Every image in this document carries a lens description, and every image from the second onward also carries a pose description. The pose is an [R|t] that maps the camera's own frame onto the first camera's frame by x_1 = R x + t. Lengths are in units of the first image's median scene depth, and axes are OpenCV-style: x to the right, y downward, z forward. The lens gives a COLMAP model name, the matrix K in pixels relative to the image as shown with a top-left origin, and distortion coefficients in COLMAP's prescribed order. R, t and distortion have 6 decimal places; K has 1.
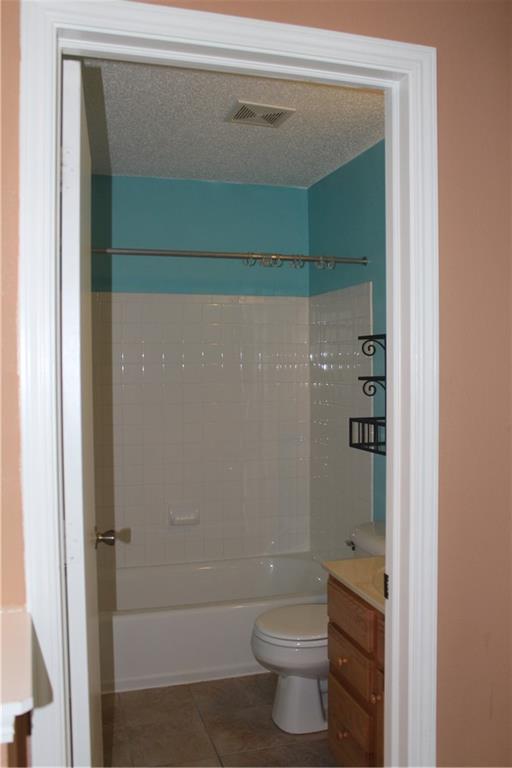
lens RADIAL K [[703.3, 0, 256.0], [0, 703.3, 384.0], [0, 0, 1]] dist [-0.095062, -0.003377]
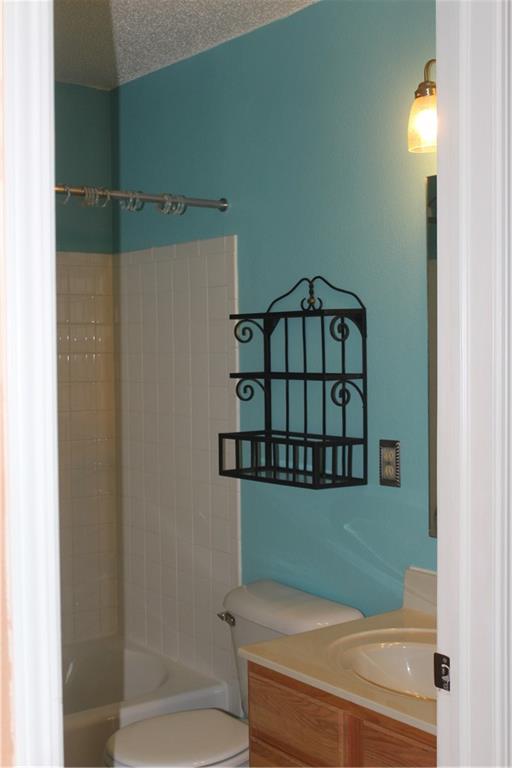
lens RADIAL K [[1034.1, 0, 256.0], [0, 1034.1, 384.0], [0, 0, 1]] dist [-0.016508, 0.000413]
pose [[0.939513, -0.021096, 0.341863, -0.177835], [0.018731, 0.999772, 0.010218, -0.009652], [-0.342000, -0.003196, 0.939694, 0.035693]]
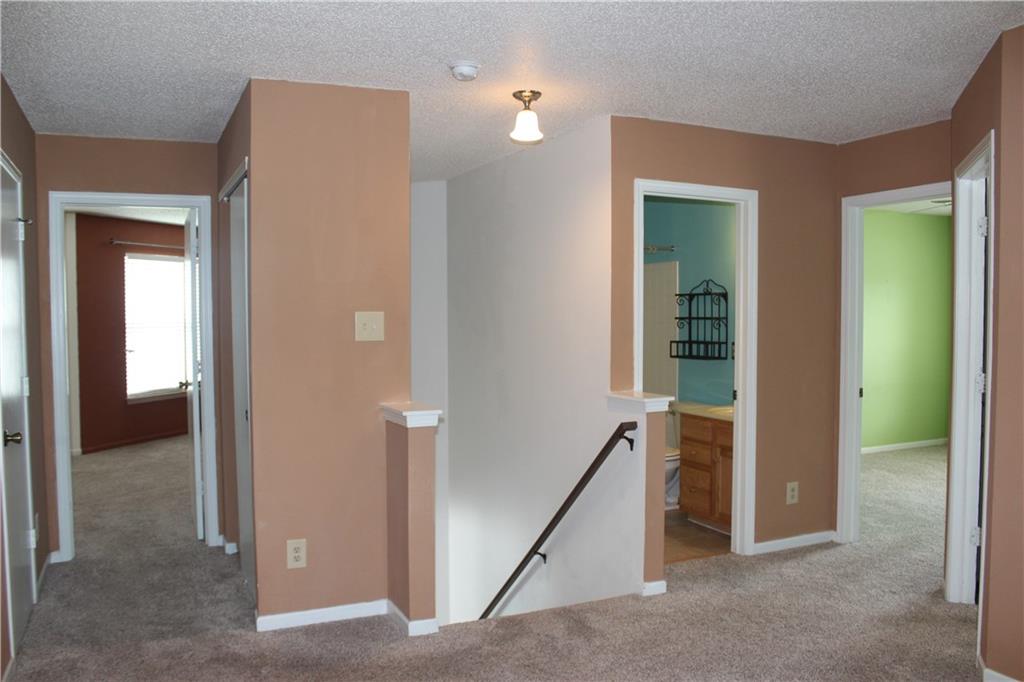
lens RADIAL K [[835.2, 0, 512.0], [0, 835.2, 341.0], [0, 0, 1]] dist [-0.085541, 0.007320]
pose [[0.989894, 0.000960, 0.141807, -0.547257], [-0.001779, 0.999982, 0.005651, 0.037702], [-0.141799, -0.005847, 0.989878, -0.988527]]
